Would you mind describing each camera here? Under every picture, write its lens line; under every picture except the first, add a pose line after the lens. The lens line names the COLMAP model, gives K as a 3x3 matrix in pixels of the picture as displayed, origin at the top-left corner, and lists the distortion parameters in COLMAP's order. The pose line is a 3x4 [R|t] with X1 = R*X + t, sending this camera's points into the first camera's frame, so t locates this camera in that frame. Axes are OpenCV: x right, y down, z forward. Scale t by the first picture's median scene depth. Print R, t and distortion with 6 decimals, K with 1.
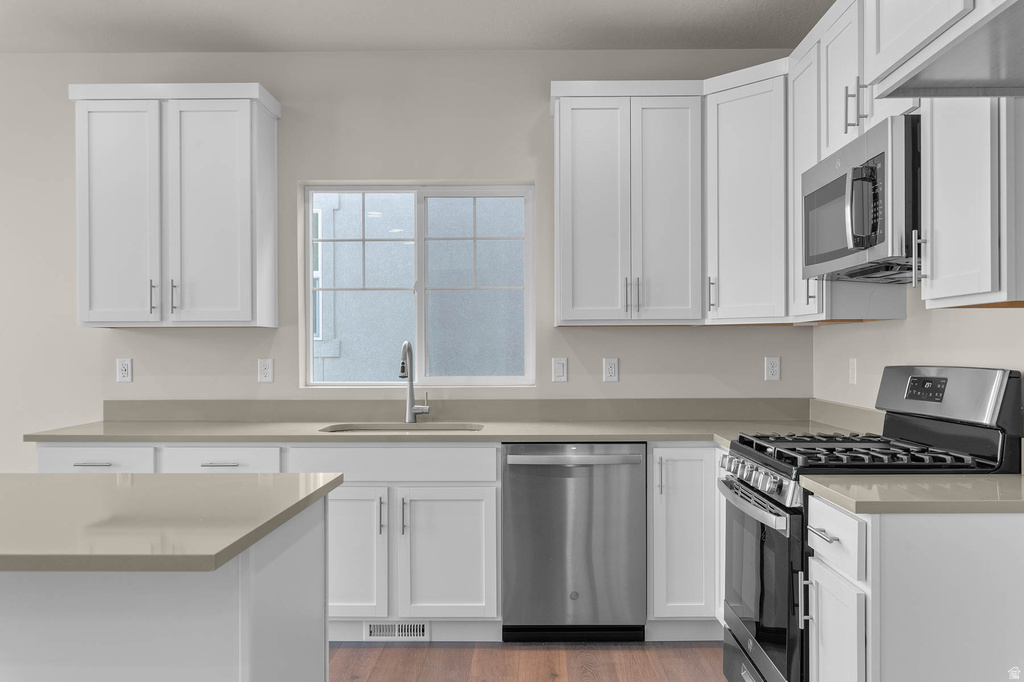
lens RADIAL K [[783.0, 0, 523.8], [0, 783.0, 356.4], [0, 0, 1]] dist [-0.011082, 0.004644]
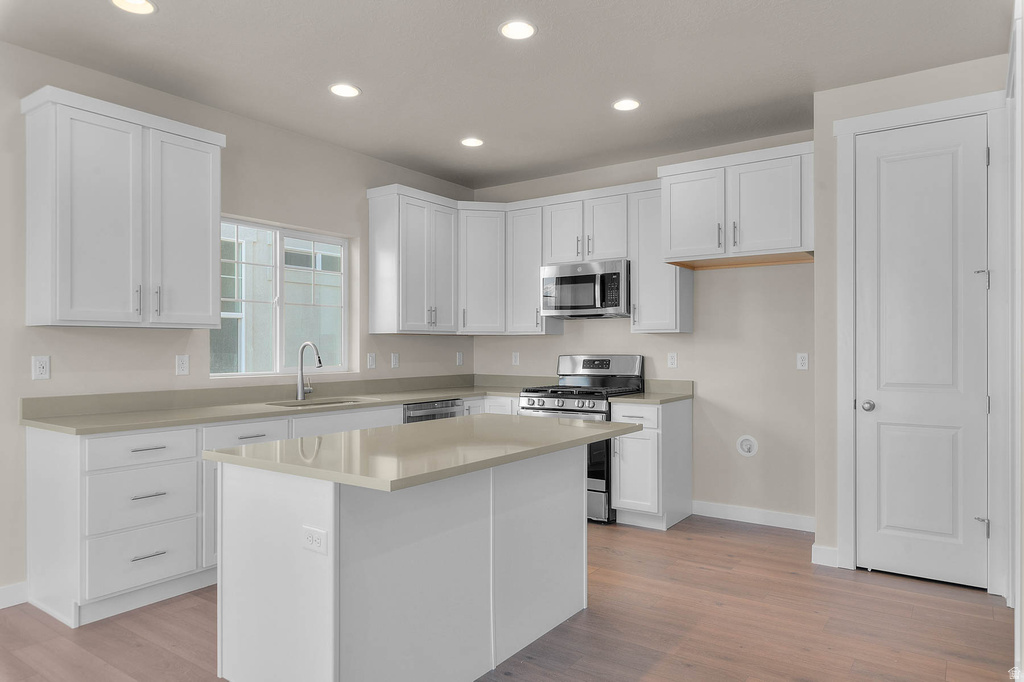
lens RADIAL K [[661.2, 0, 507.5], [0, 661.2, 342.0], [0, 0, 1]] dist [0.025928, 0.000711]
pose [[0.587619, 0.009439, 0.809083, -0.887542], [0.006219, 0.999850, -0.016182, 0.002592], [-0.809114, 0.014540, 0.587472, 0.005694]]
